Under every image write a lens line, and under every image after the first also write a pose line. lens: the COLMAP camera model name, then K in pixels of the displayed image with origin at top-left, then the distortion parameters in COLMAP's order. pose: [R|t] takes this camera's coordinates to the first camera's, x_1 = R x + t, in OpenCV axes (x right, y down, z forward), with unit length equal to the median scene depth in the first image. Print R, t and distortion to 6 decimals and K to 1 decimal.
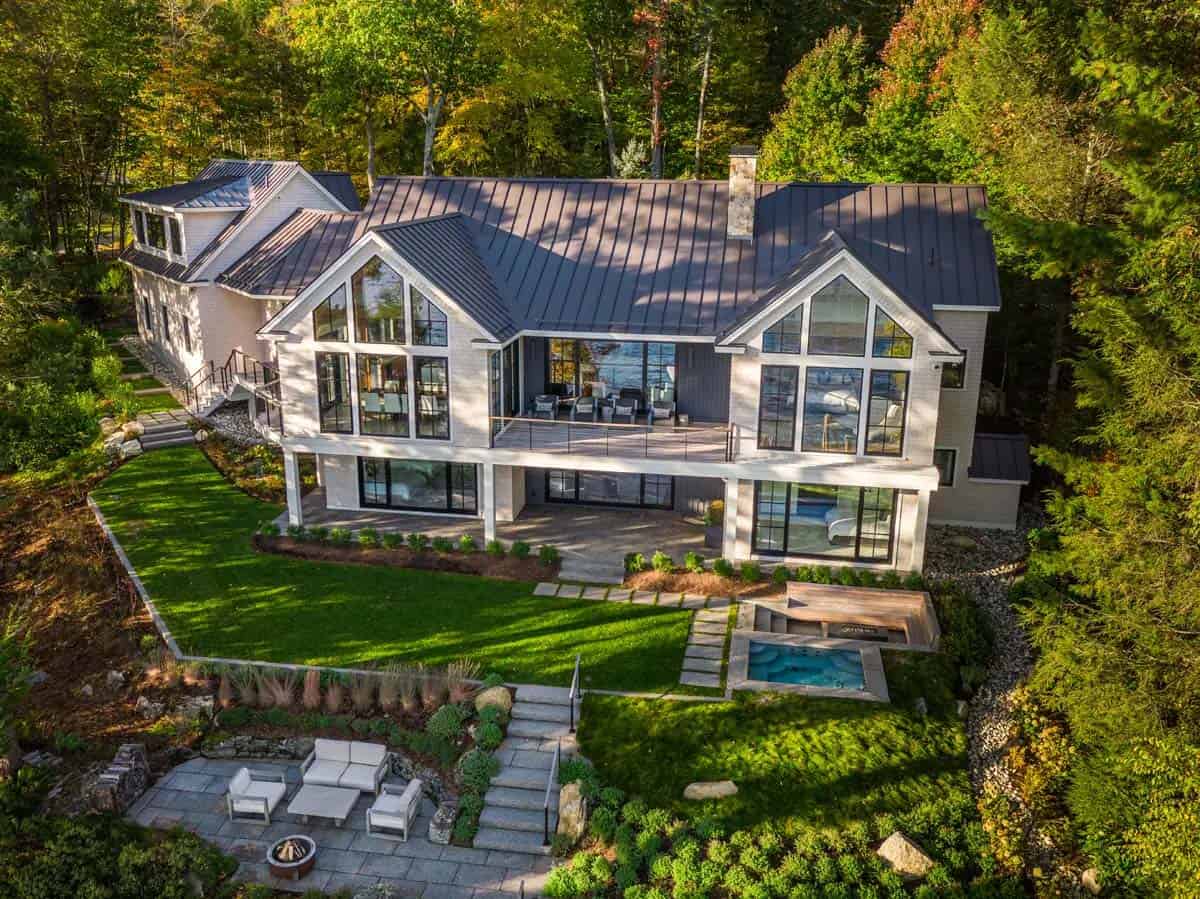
lens RADIAL K [[819.3, 0, 605.7], [0, 819.3, 451.9], [0, 0, 1]] dist [-0.006621, -0.000569]
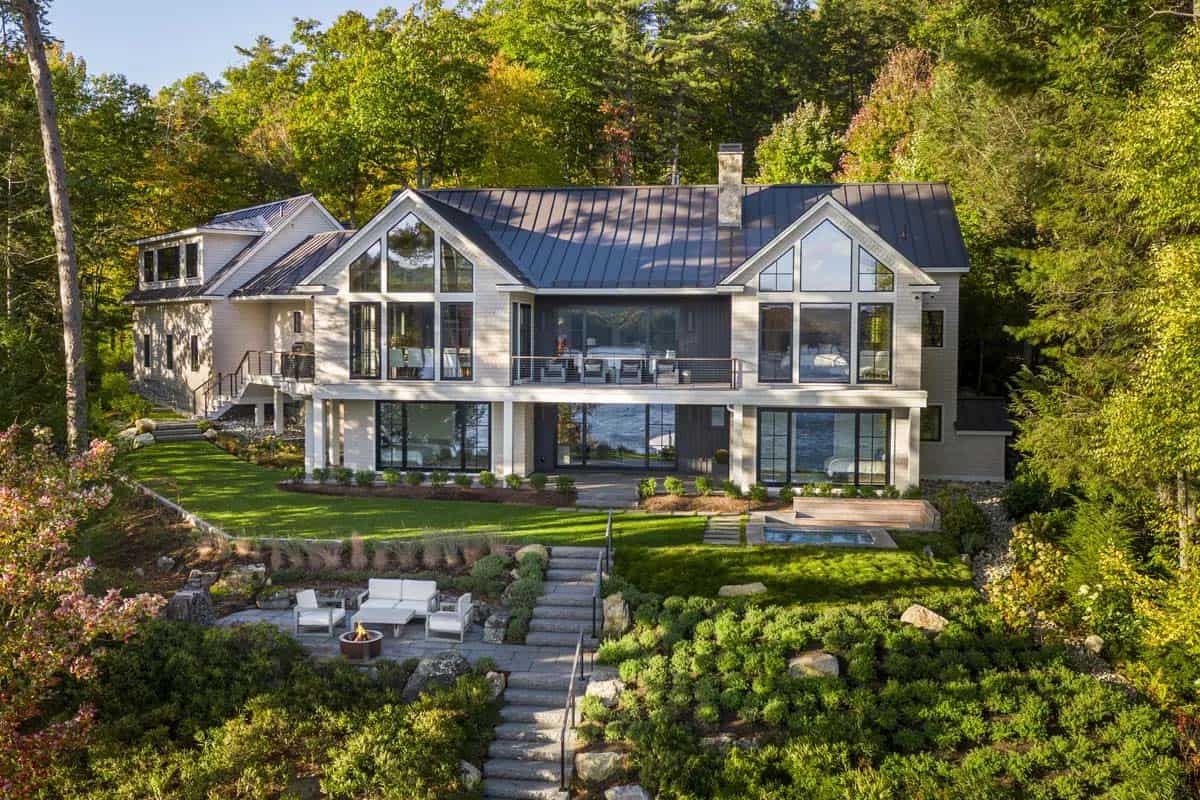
lens RADIAL K [[835.8, 0, 598.5], [0, 835.8, 381.1], [0, 0, 1]] dist [-0.005398, -0.002833]
pose [[0.999786, -0.010488, 0.017810, -0.045564], [0.013534, 0.983456, -0.180641, 0.190856], [-0.015621, 0.180844, 0.983388, -0.082282]]
